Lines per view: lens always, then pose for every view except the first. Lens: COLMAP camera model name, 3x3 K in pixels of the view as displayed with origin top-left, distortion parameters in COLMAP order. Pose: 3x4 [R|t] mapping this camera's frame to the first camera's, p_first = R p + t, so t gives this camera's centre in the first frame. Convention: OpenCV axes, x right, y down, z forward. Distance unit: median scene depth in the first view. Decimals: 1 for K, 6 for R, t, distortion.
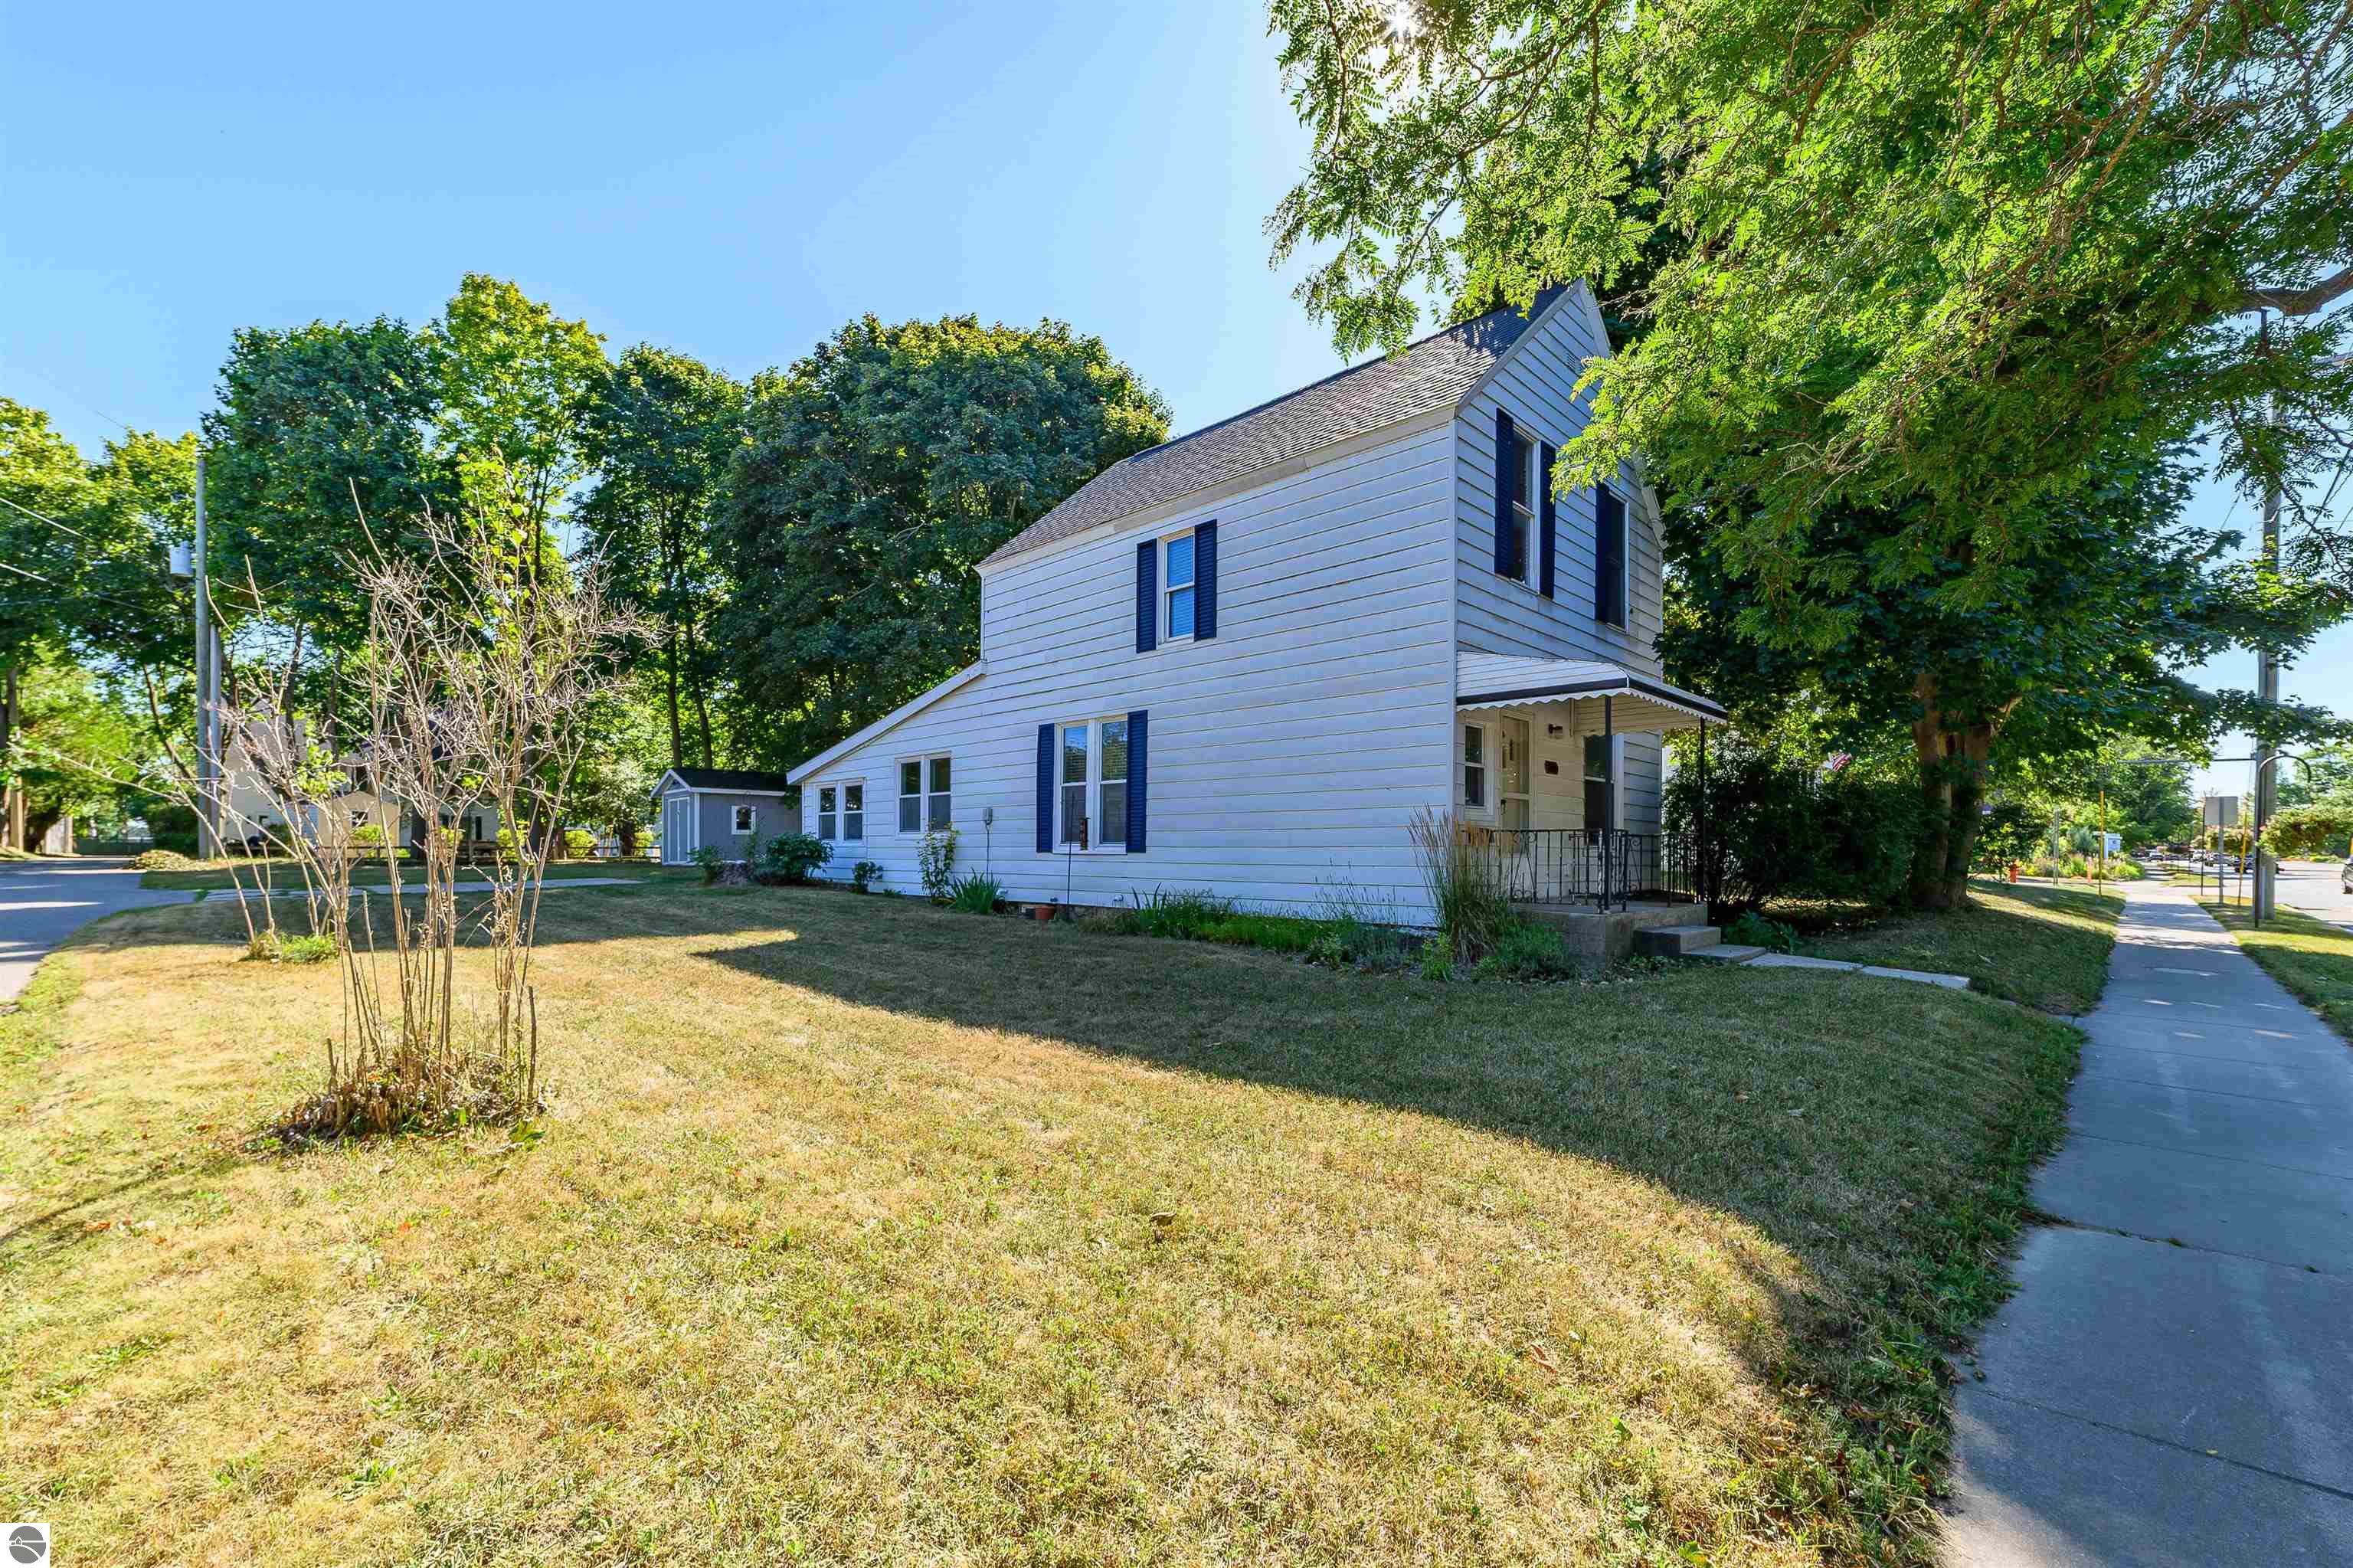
lens RADIAL K [[979.8, 0, 1178.5], [0, 979.8, 863.3], [0, 0, 1]] dist [-0.022829, 0.007938]
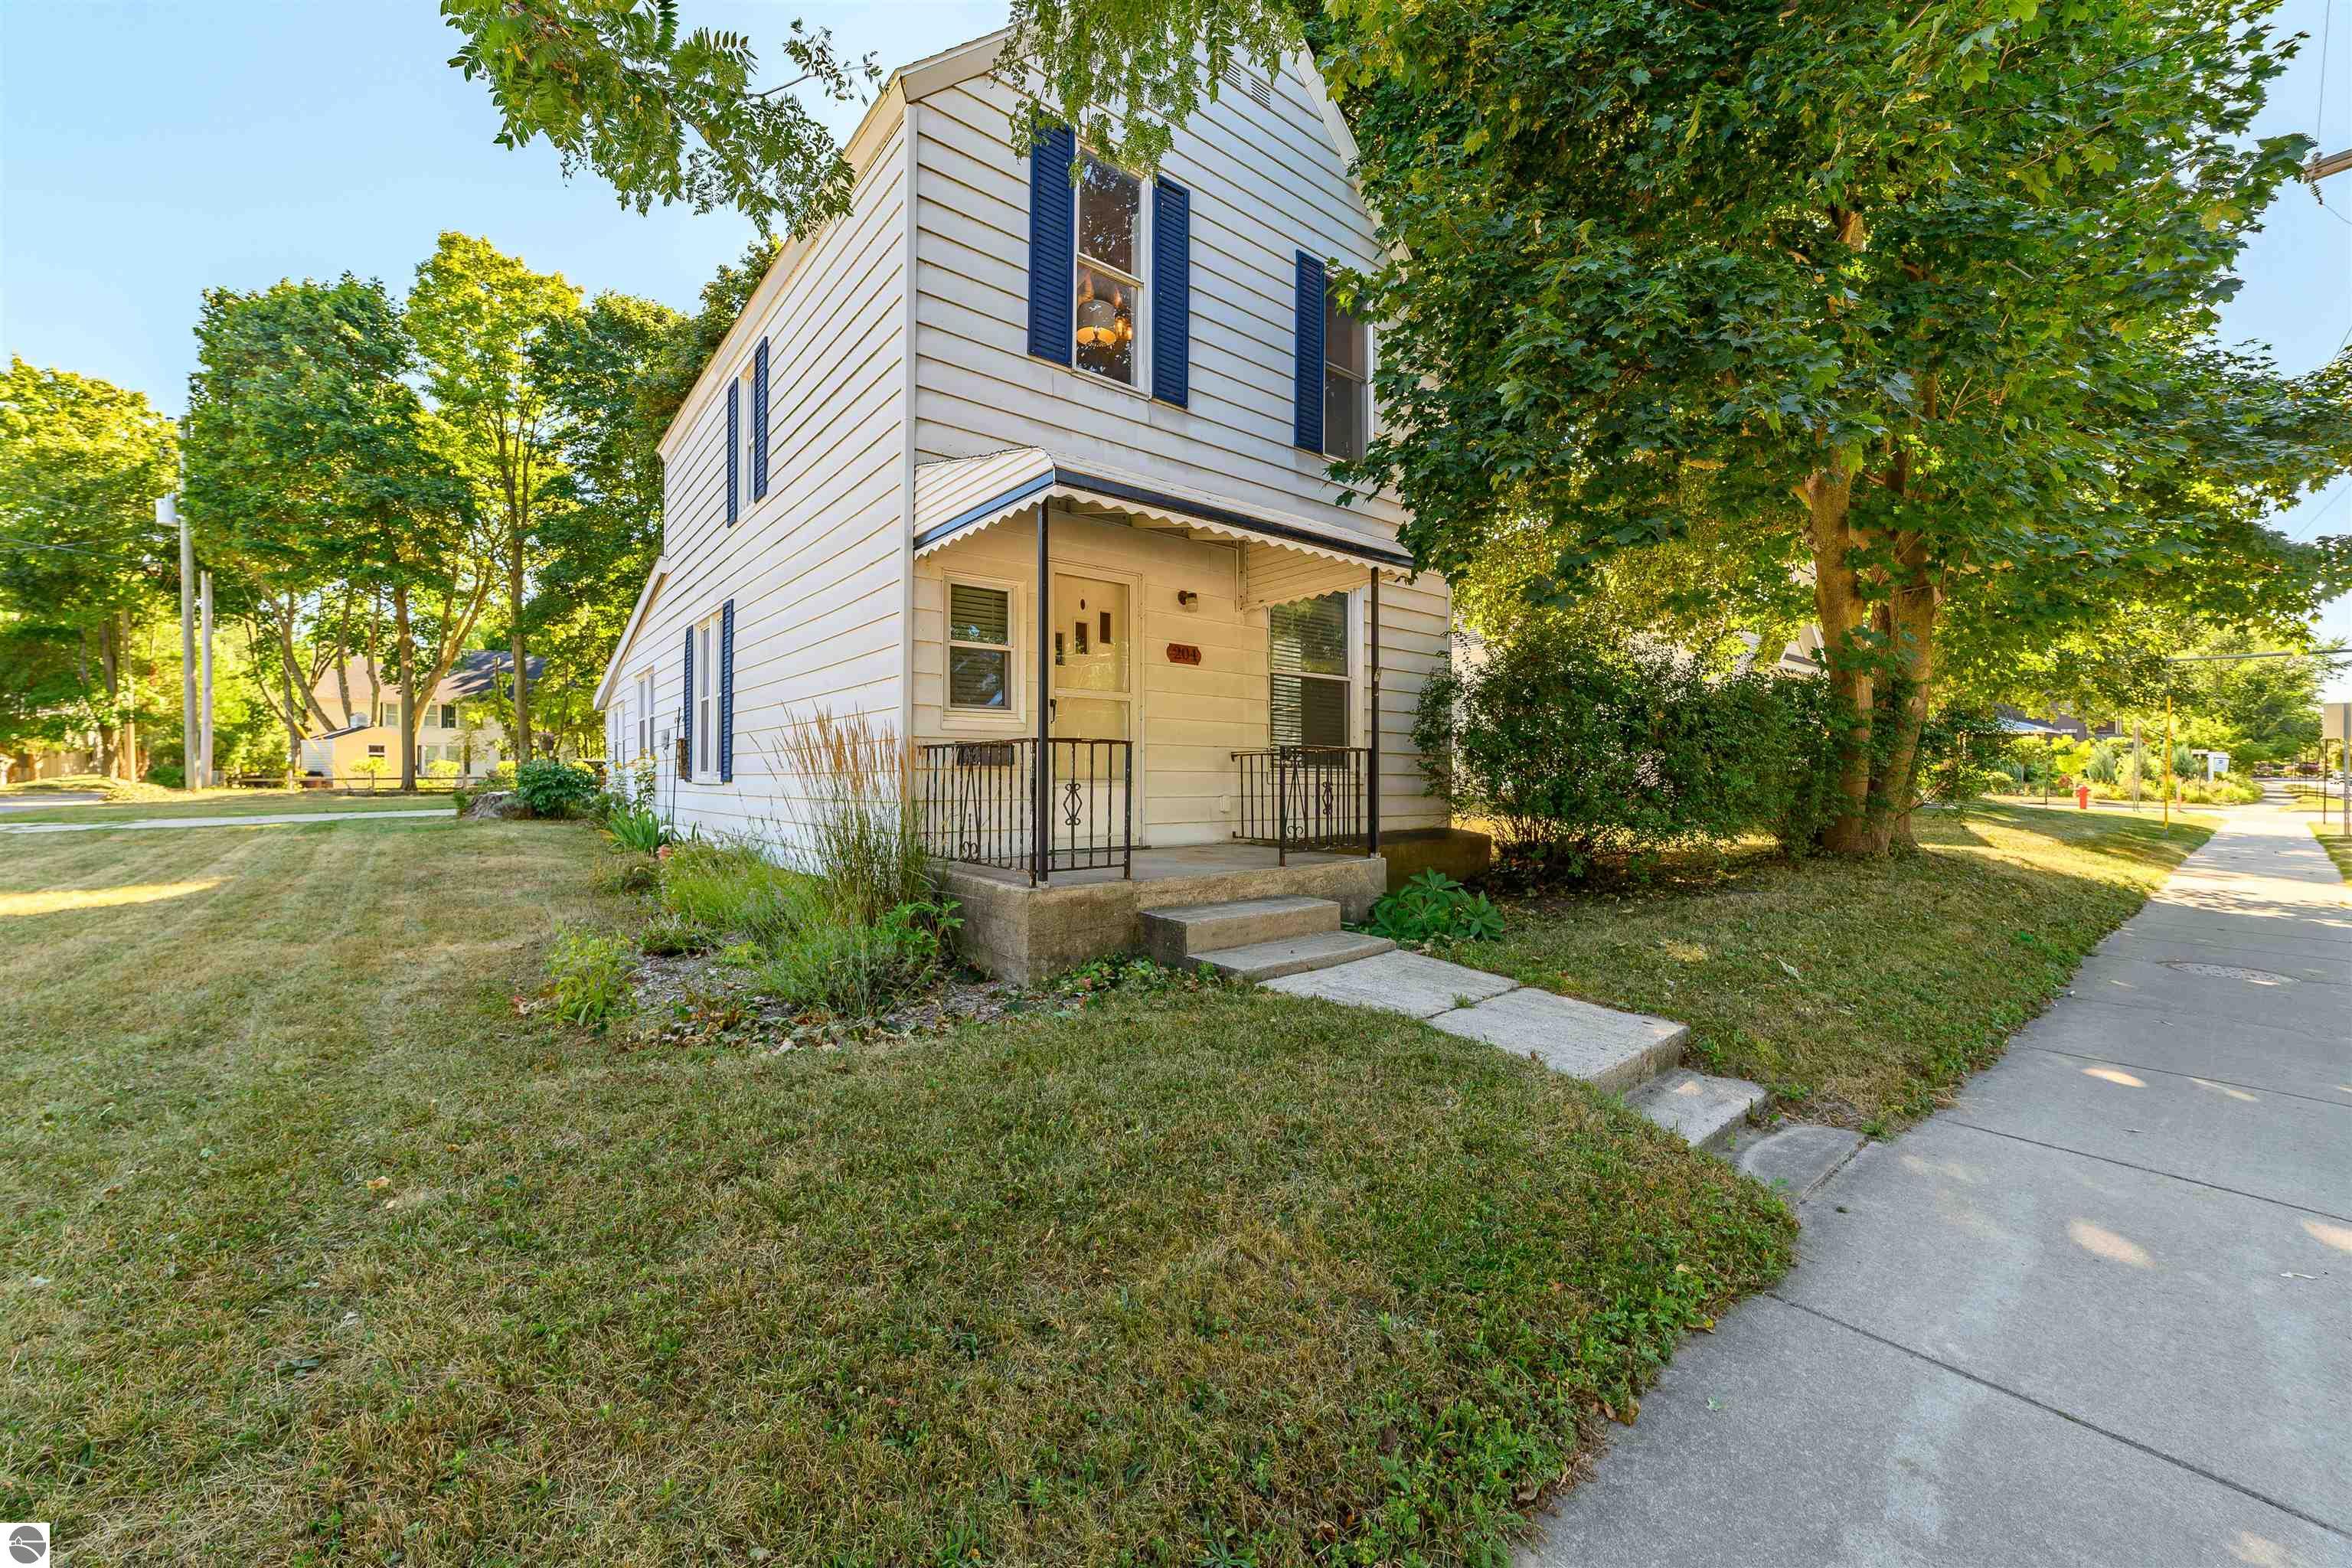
lens RADIAL K [[895.4, 0, 1176.0], [0, 895.4, 784.0], [0, 0, 1]] dist [-0.018790, 0.006152]
pose [[0.994036, -0.005177, -0.108928, 0.183889], [0.004573, 0.999973, -0.005786, -0.001557], [0.108955, 0.005254, 0.994033, 0.156584]]
